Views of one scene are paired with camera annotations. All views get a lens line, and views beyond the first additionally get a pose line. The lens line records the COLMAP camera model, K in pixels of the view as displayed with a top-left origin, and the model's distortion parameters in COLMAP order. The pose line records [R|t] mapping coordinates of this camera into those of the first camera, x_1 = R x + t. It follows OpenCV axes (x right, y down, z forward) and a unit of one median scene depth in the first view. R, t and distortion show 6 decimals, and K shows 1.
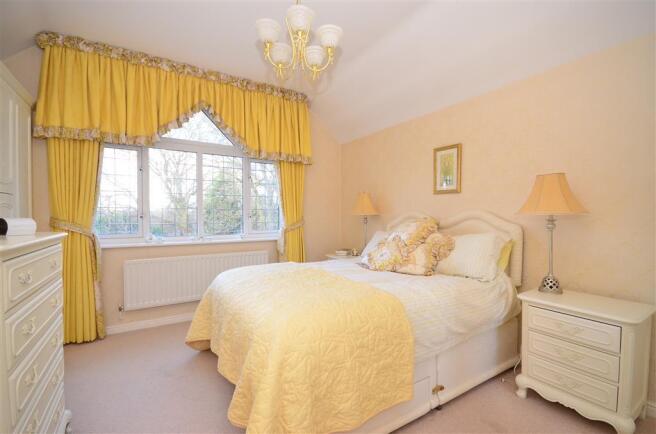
lens RADIAL K [[296.2, 0, 328.0], [0, 296.2, 217.0], [0, 0, 1]] dist [-0.002073, -0.001381]
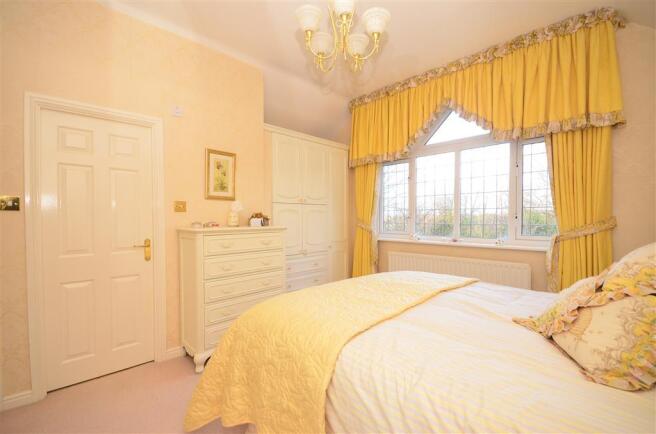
lens RADIAL K [[296.2, 0, 328.0], [0, 296.2, 217.0], [0, 0, 1]] dist [-0.002073, -0.001381]
pose [[0.200706, 0.005624, -0.979635, 0.469929], [0.007658, 0.999944, 0.007309, -0.012270], [0.979622, -0.008969, 0.200652, 0.435620]]
